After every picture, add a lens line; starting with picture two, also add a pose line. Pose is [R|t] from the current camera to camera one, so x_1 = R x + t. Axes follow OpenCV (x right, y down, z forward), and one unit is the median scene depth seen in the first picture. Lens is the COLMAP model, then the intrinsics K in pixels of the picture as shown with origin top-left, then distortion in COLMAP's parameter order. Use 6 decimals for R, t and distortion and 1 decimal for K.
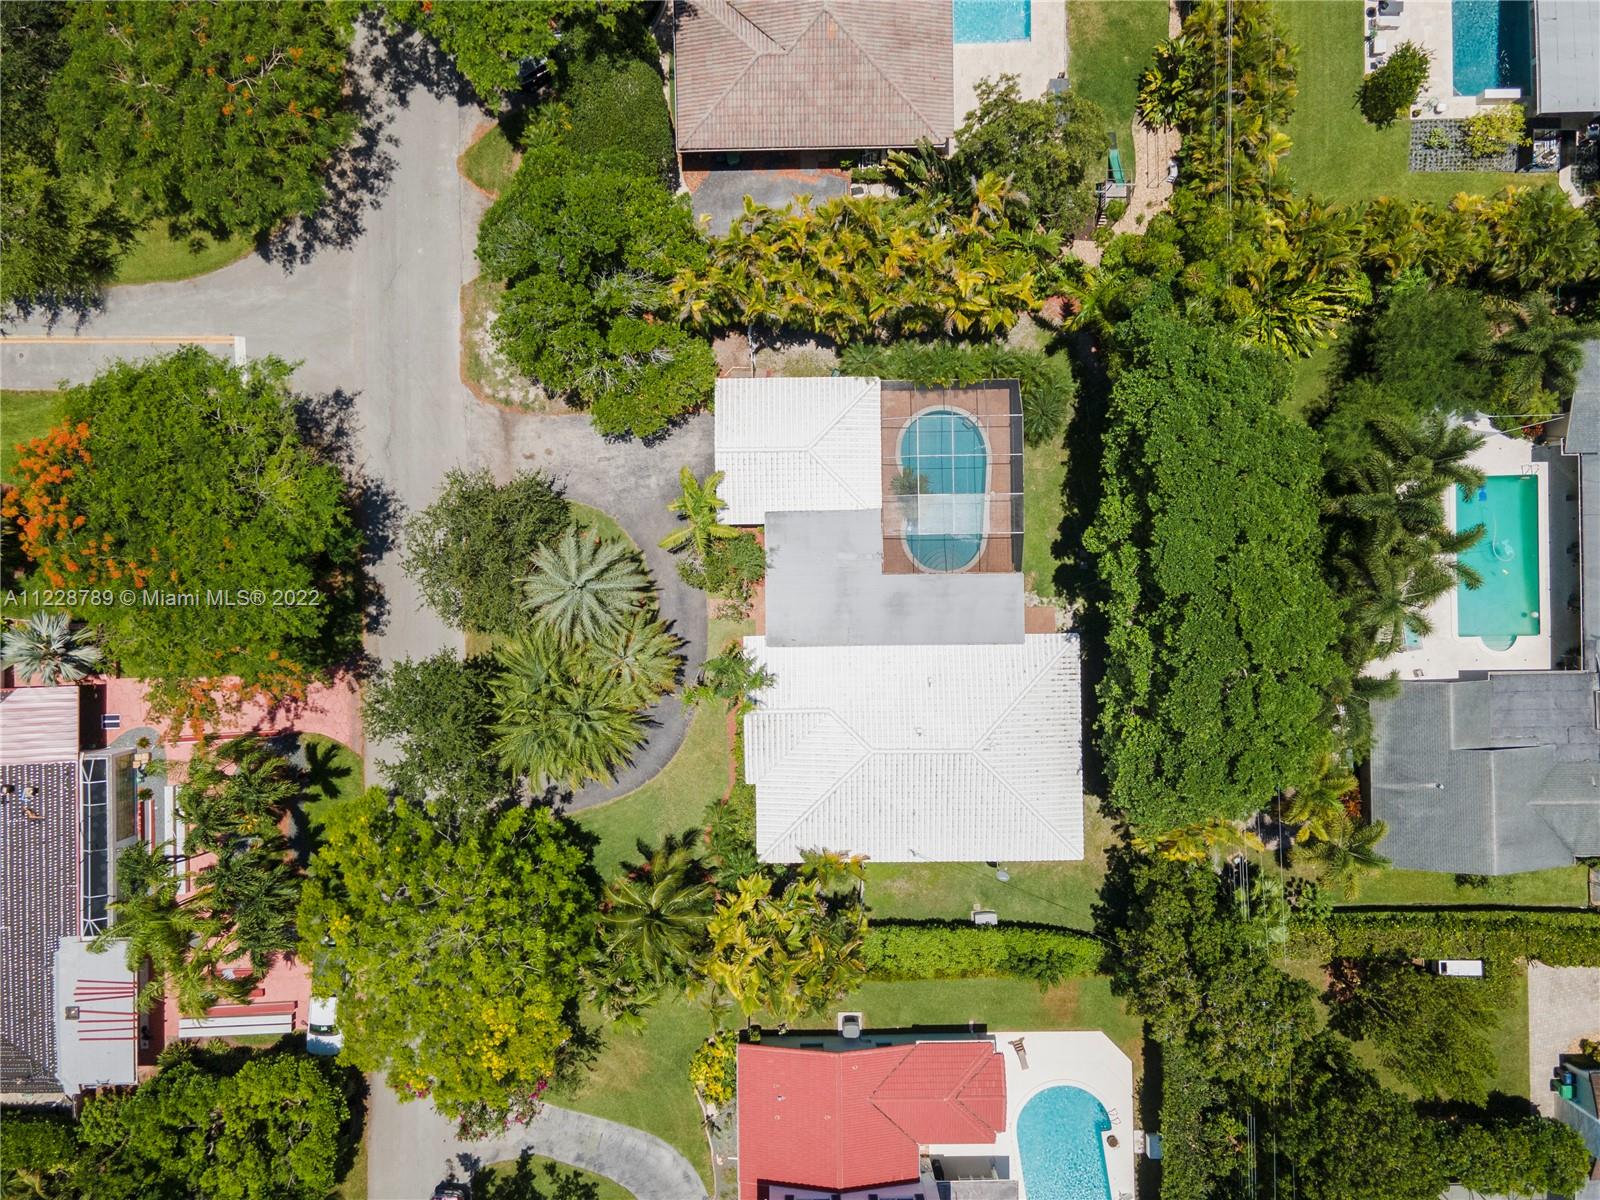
lens RADIAL K [[1130.9, 0, 801.7], [0, 1130.9, 599.4], [0, 0, 1]] dist [0.025275, 0.002258]
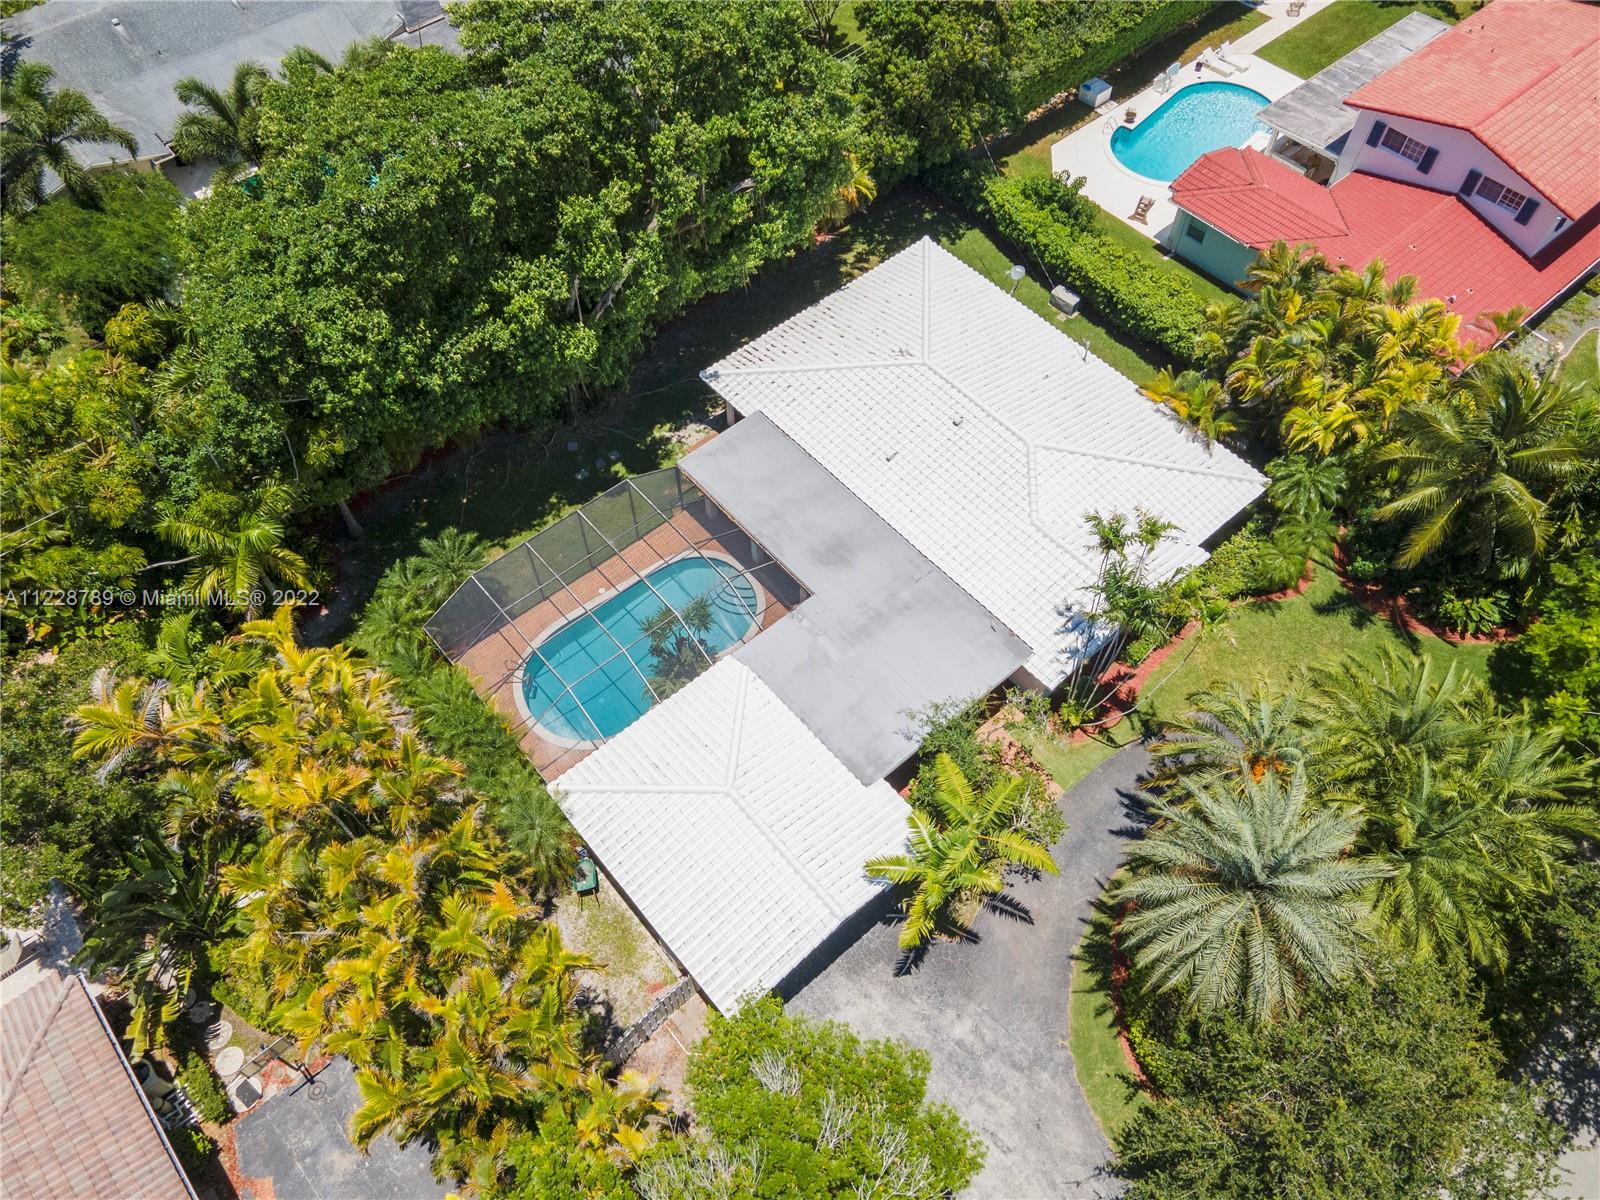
lens RADIAL K [[1130.9, 0, 802.1], [0, 1130.9, 601.1], [0, 0, 1]] dist [0.025275, 0.002258]
pose [[-0.642739, -0.631777, 0.433295, -0.185644], [0.766030, -0.536801, 0.353613, -0.236598], [0.009189, 0.559197, 0.828984, 0.472834]]
